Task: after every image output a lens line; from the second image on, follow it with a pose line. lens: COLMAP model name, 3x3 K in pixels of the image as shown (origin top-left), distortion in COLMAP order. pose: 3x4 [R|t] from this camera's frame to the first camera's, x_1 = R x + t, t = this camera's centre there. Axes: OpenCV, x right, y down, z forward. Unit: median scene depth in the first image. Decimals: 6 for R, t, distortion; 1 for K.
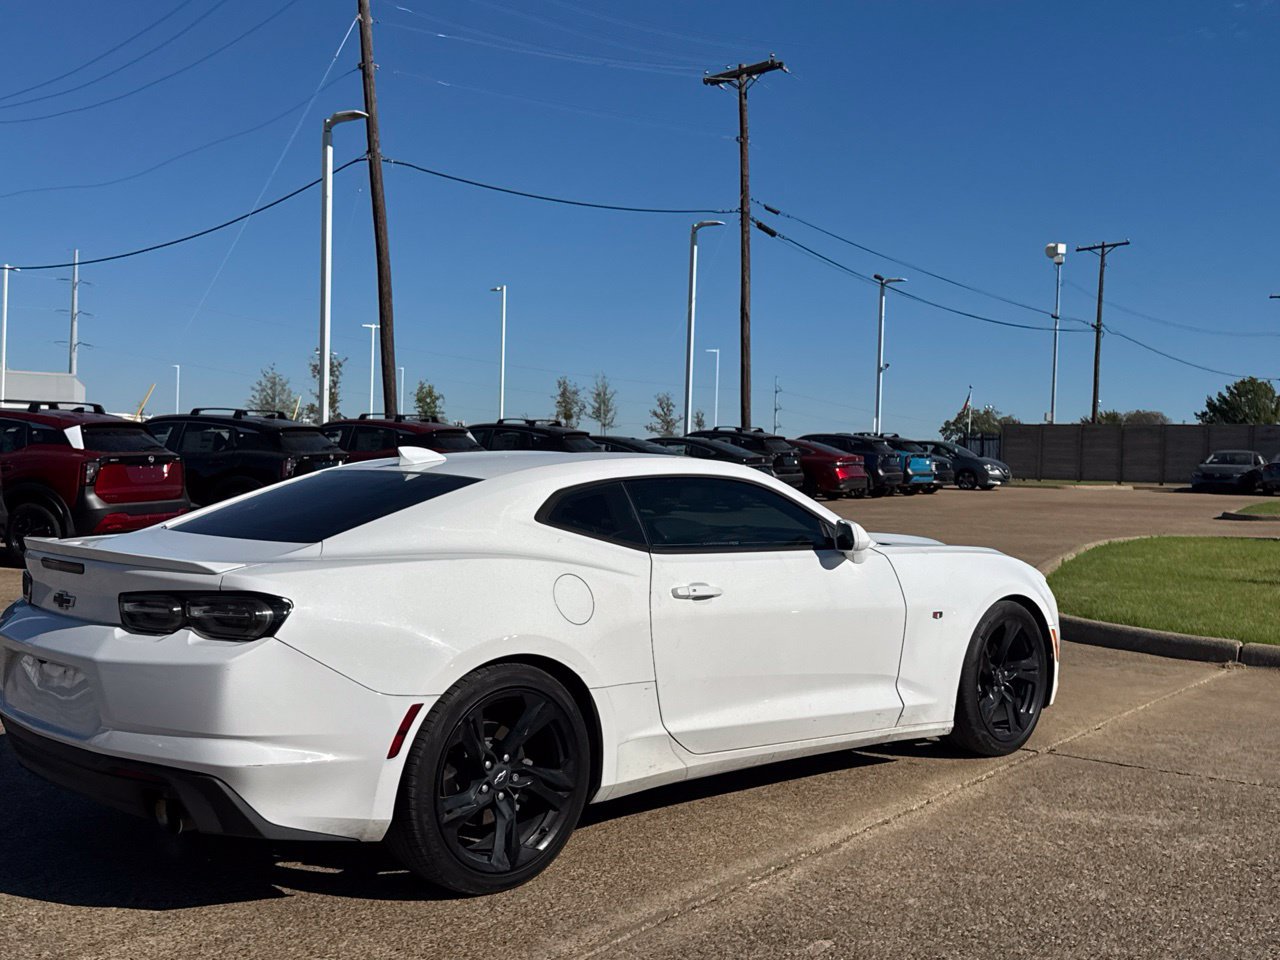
lens RADIAL K [[1412.1, 0, 648.0], [0, 1412.1, 518.3], [0, 0, 1]] dist [0.083178, 0.000000]
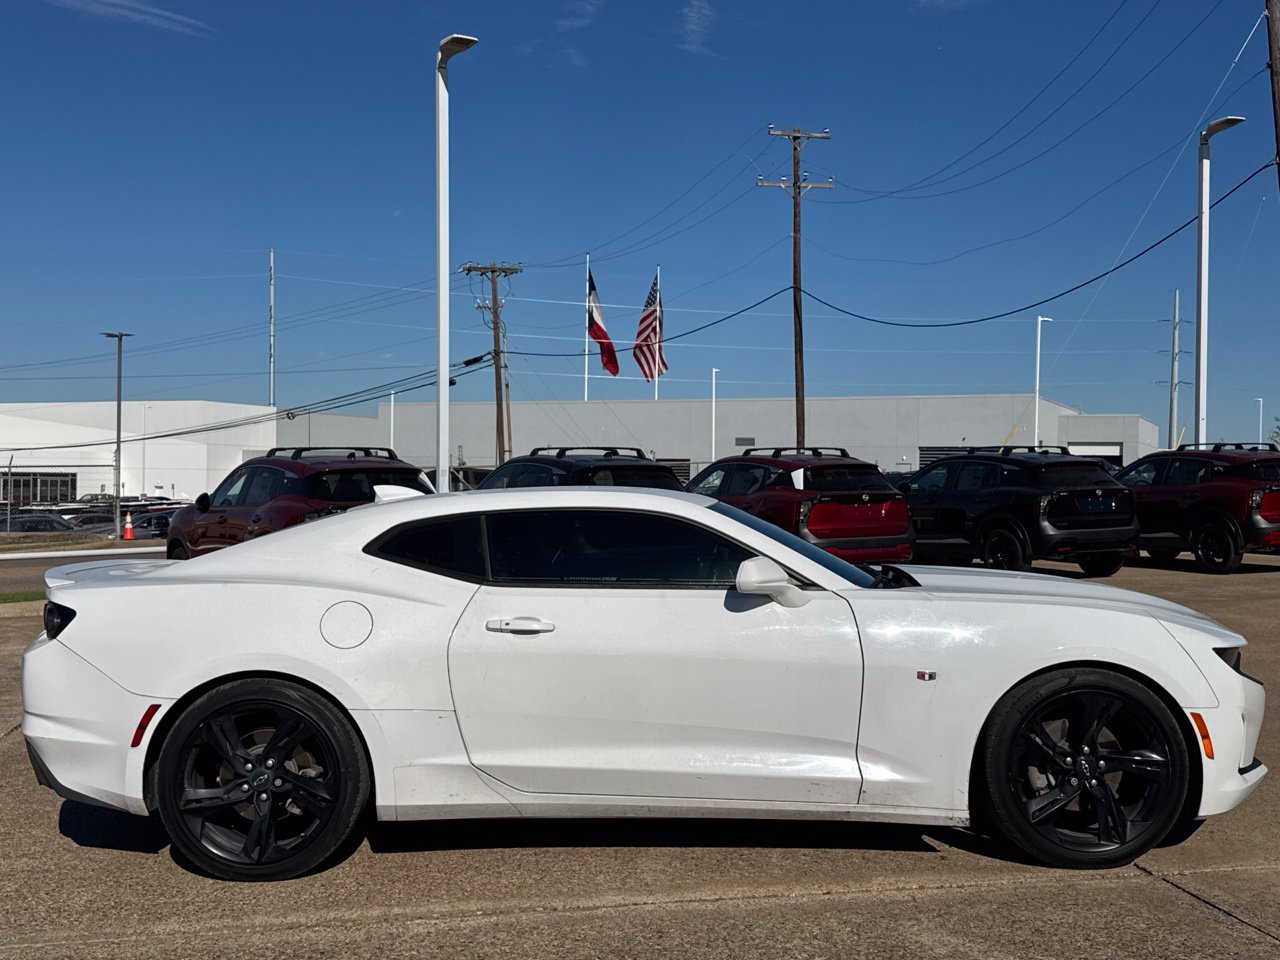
lens RADIAL K [[1412.1, 0, 622.9], [0, 1412.1, 502.2], [0, 0, 1]] dist [0.083178, 0.000000]
pose [[0.717910, -0.011638, -0.696039, 0.677896], [-0.014832, 0.999378, -0.032009, -0.003898], [0.695978, 0.033303, 0.717290, 0.291542]]
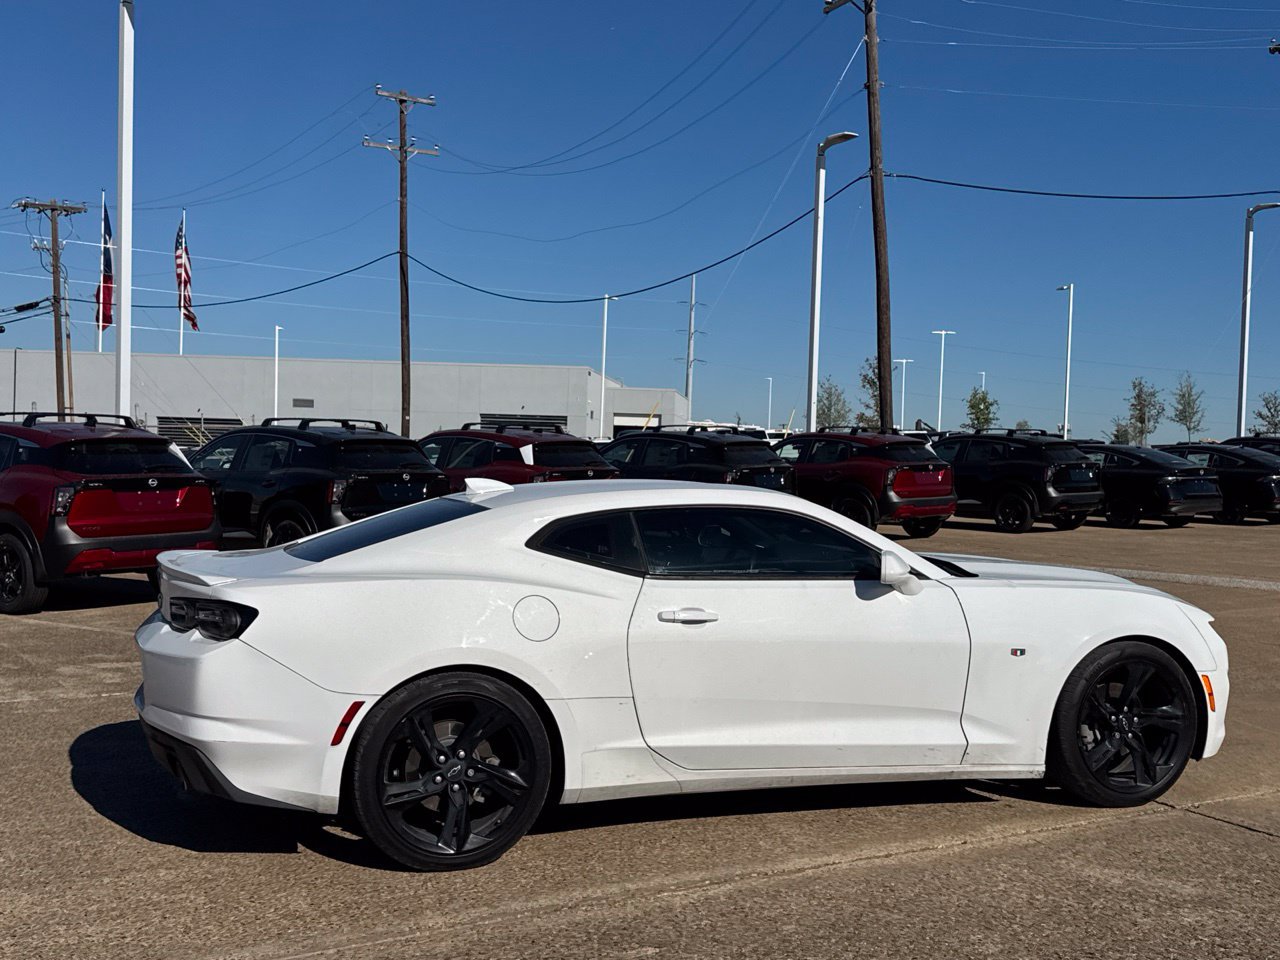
lens RADIAL K [[1412.1, 0, 624.6], [0, 1412.1, 515.4], [0, 0, 1]] dist [0.083178, 0.000000]
pose [[0.905959, 0.015229, -0.423091, 0.383218], [-0.017543, 0.999845, -0.001575, -0.018926], [0.423001, 0.008849, 0.906086, 0.012625]]
